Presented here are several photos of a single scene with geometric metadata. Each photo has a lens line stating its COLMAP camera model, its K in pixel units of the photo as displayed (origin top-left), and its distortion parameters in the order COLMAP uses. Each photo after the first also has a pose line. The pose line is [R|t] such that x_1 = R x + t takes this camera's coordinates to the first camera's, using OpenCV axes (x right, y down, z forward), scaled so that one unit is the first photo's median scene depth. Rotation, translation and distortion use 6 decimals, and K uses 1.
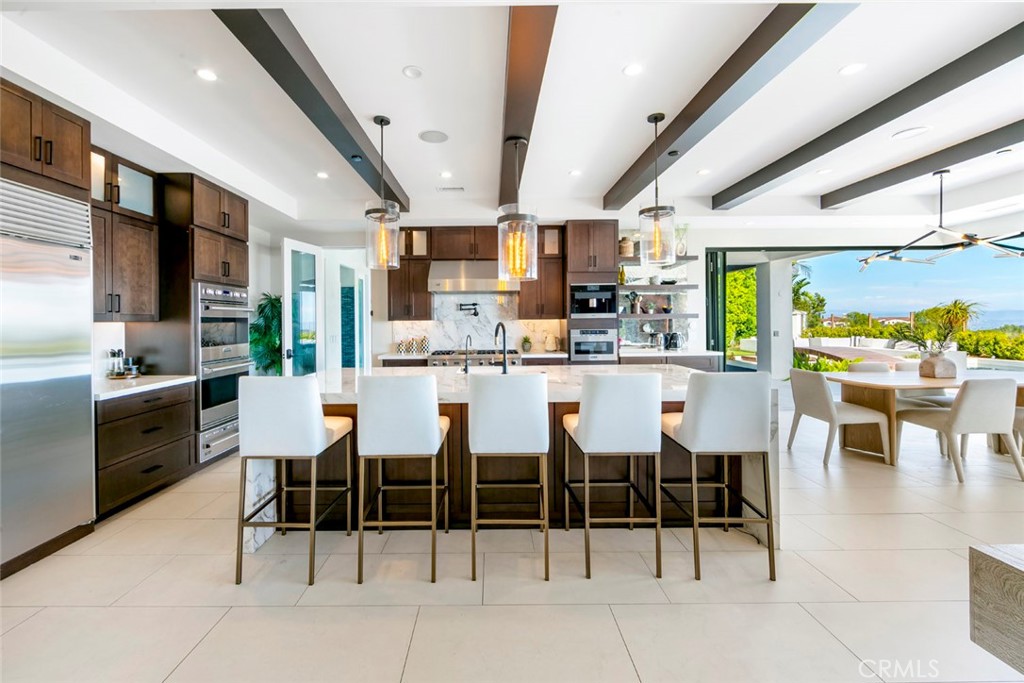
lens RADIAL K [[411.8, 0, 507.9], [0, 411.8, 321.4], [0, 0, 1]] dist [-0.000229, -0.000046]
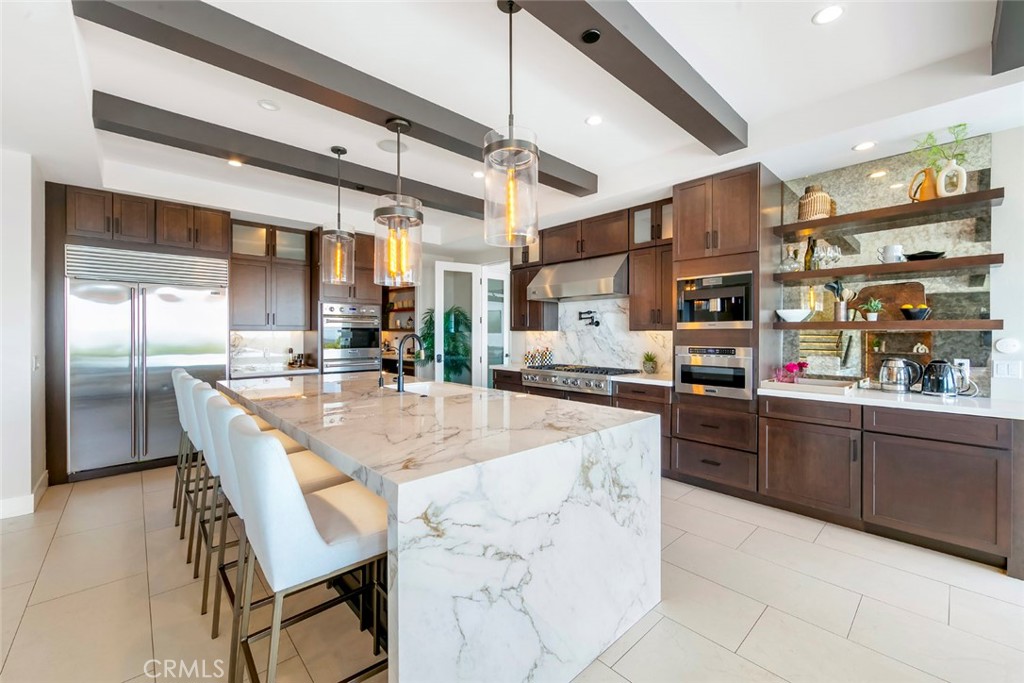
lens RADIAL K [[411.8, 0, 511.4], [0, 411.8, 334.8], [0, 0, 1]] dist [-0.000229, -0.000046]
pose [[0.671938, 0.013411, -0.740486, 0.471106], [-0.007114, 0.999907, 0.011654, -0.004079], [0.740573, -0.002563, 0.671971, 0.340673]]
